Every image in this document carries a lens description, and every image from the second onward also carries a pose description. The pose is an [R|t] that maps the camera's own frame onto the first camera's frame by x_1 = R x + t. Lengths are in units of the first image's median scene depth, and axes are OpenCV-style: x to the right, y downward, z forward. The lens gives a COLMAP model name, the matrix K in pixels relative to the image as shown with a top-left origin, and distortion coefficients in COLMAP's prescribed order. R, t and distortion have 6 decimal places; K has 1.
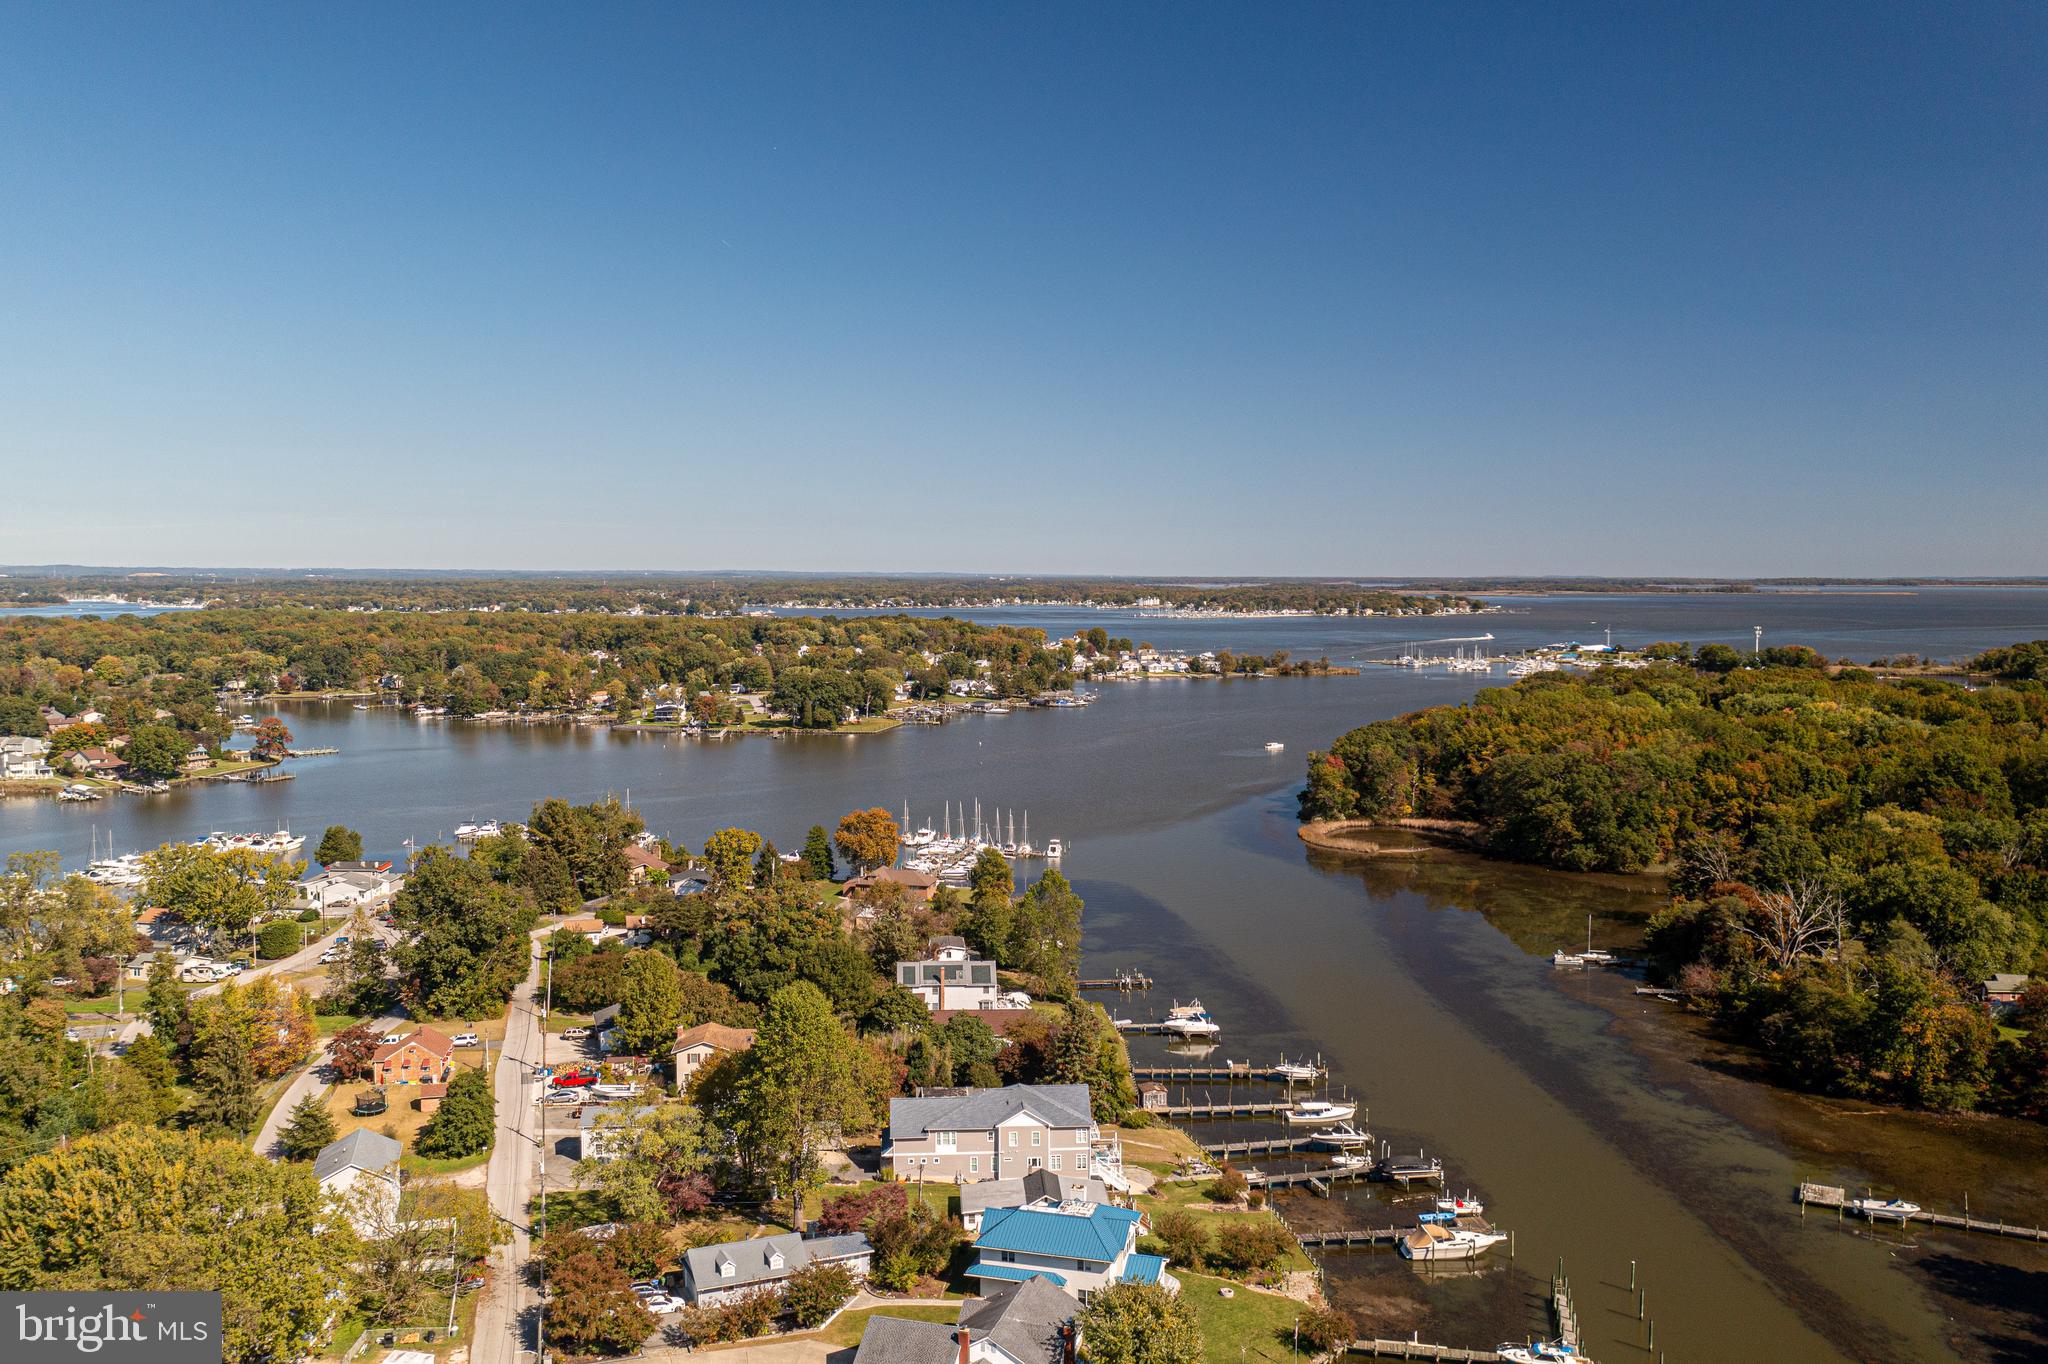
lens RADIAL K [[1676.9, 0, 1020.2], [0, 1676.9, 692.3], [0, 0, 1]] dist [-0.009234, -0.003066]
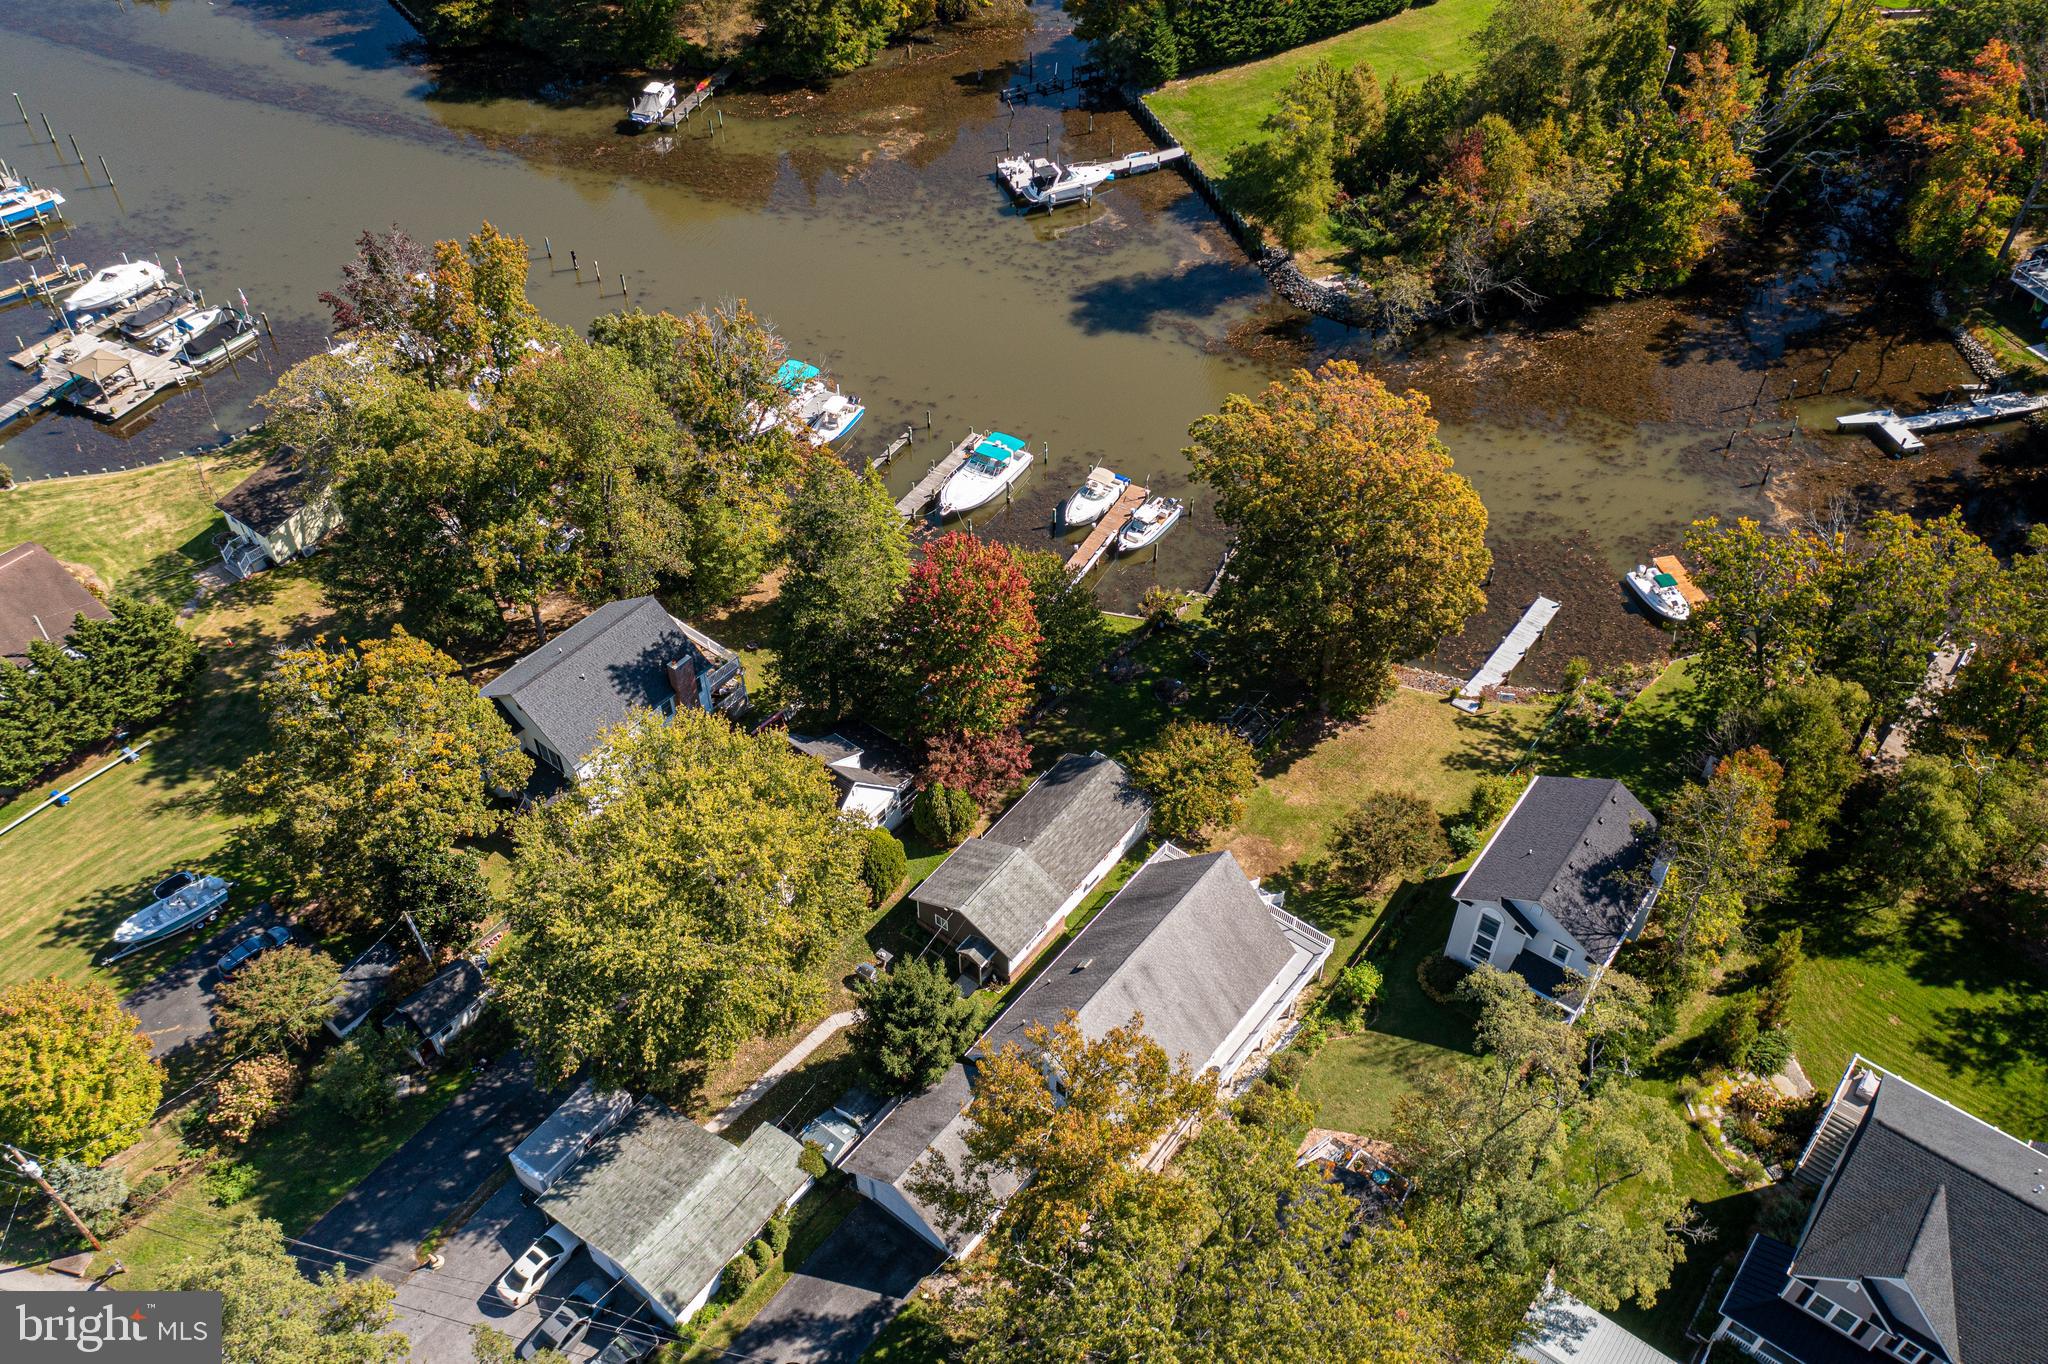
lens RADIAL K [[1624.2, 0, 1010.8], [0, 1624.2, 673.0], [0, 0, 1]] dist [-0.006285, 0.005771]
pose [[0.508496, -0.596370, 0.621108, -0.064863], [0.062833, 0.745102, 0.663984, -0.007095], [-0.858769, -0.298607, 0.416353, -0.019067]]
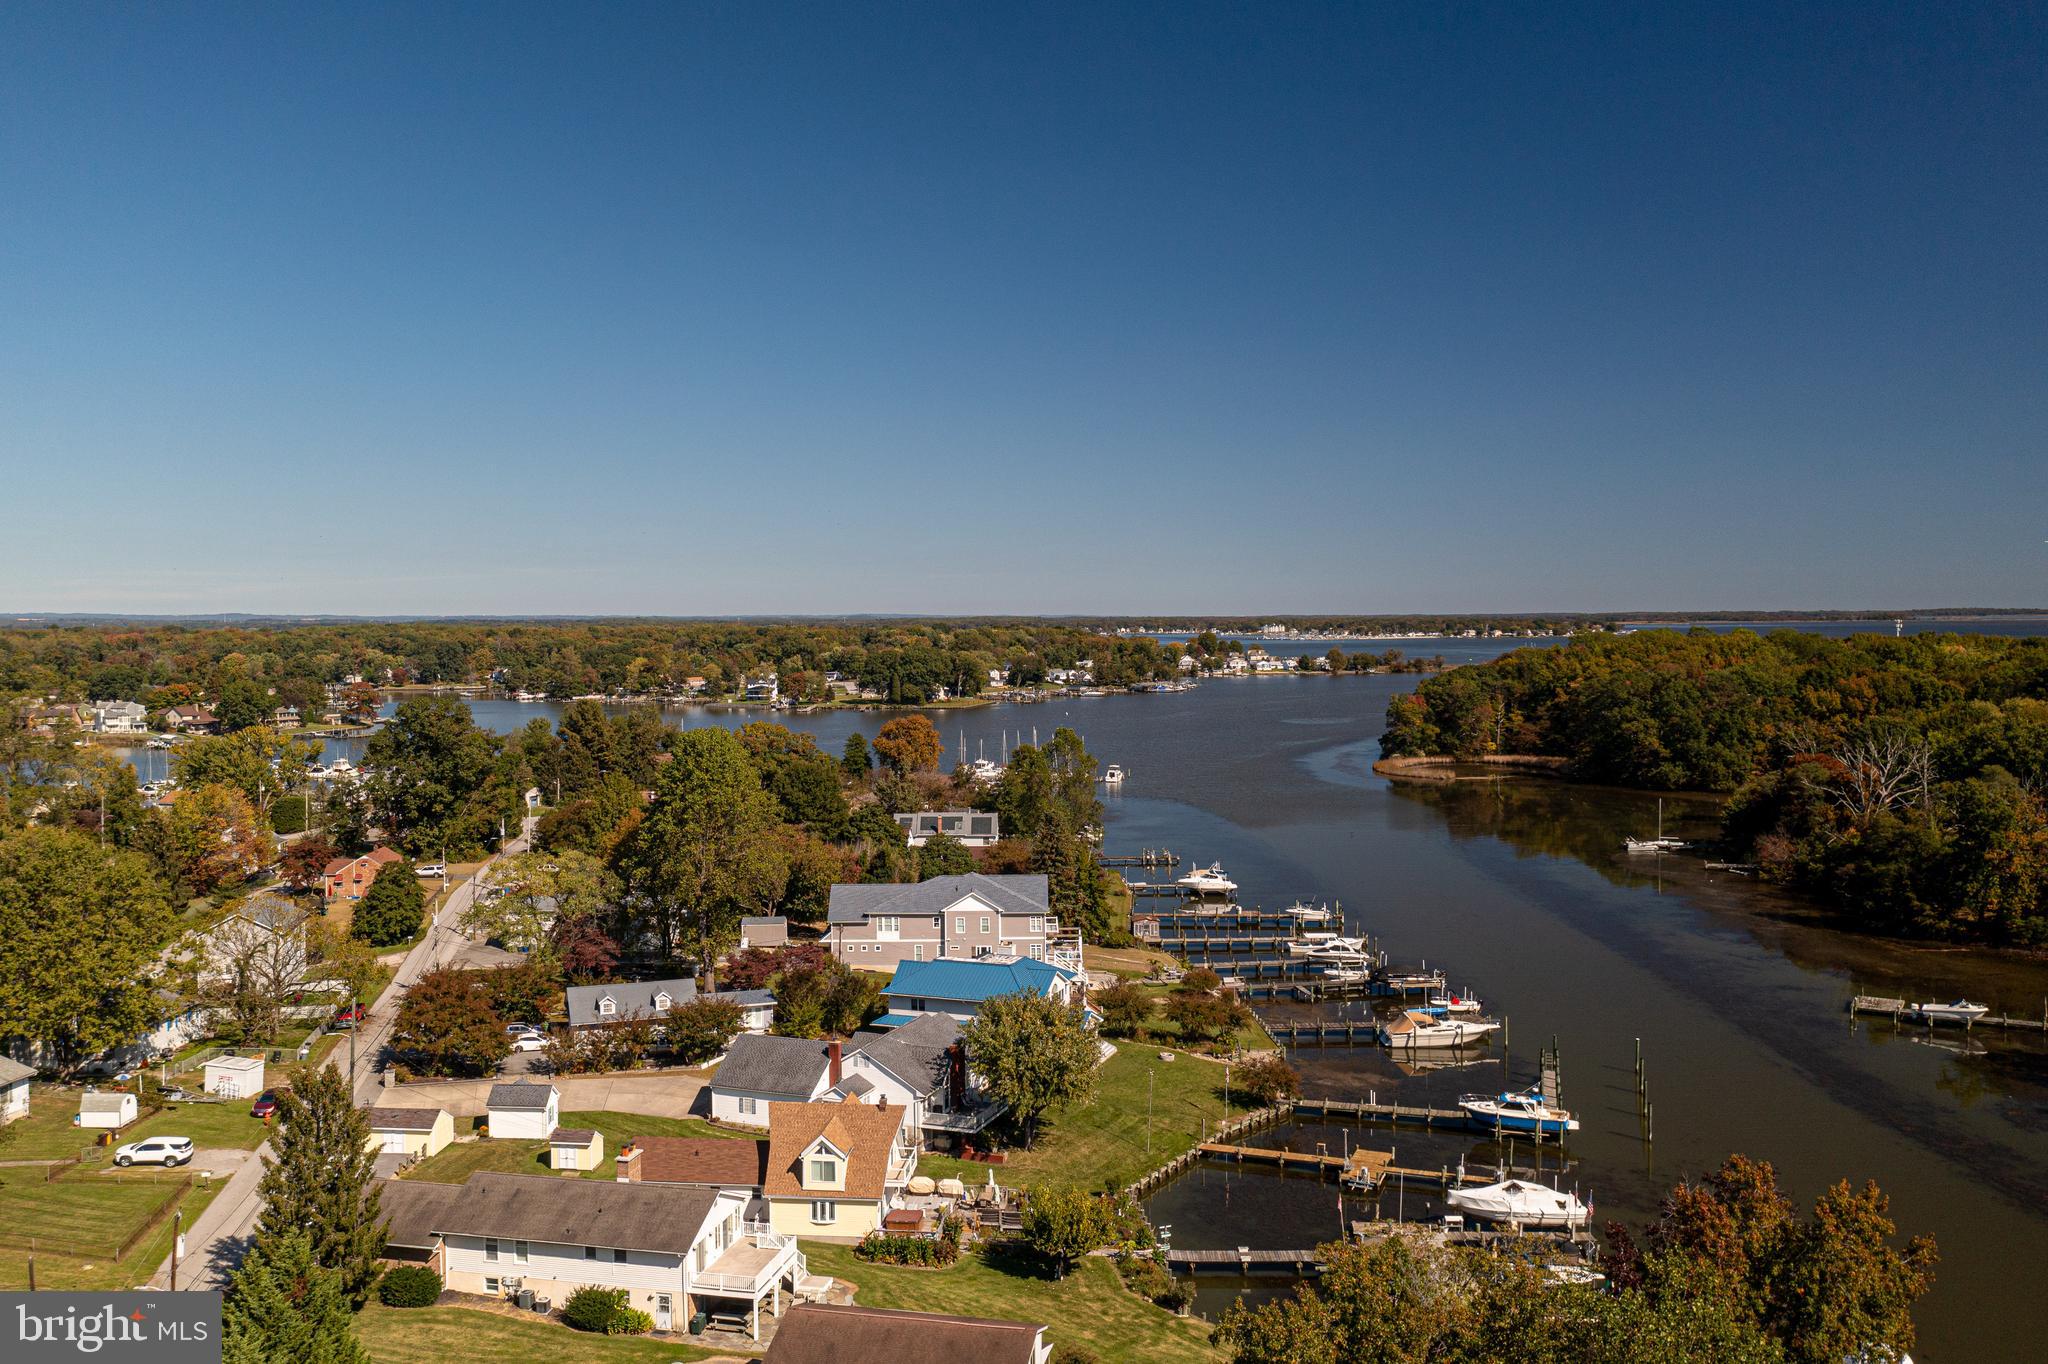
lens RADIAL K [[1668.6, 0, 1021.9], [0, 1668.6, 687.0], [0, 0, 1]] dist [-0.008846, -0.001084]
pose [[0.996838, -0.005238, -0.079293, 0.048391], [0.002874, 0.999549, -0.029889, 0.076861], [0.079414, 0.029566, 0.996403, 0.040349]]
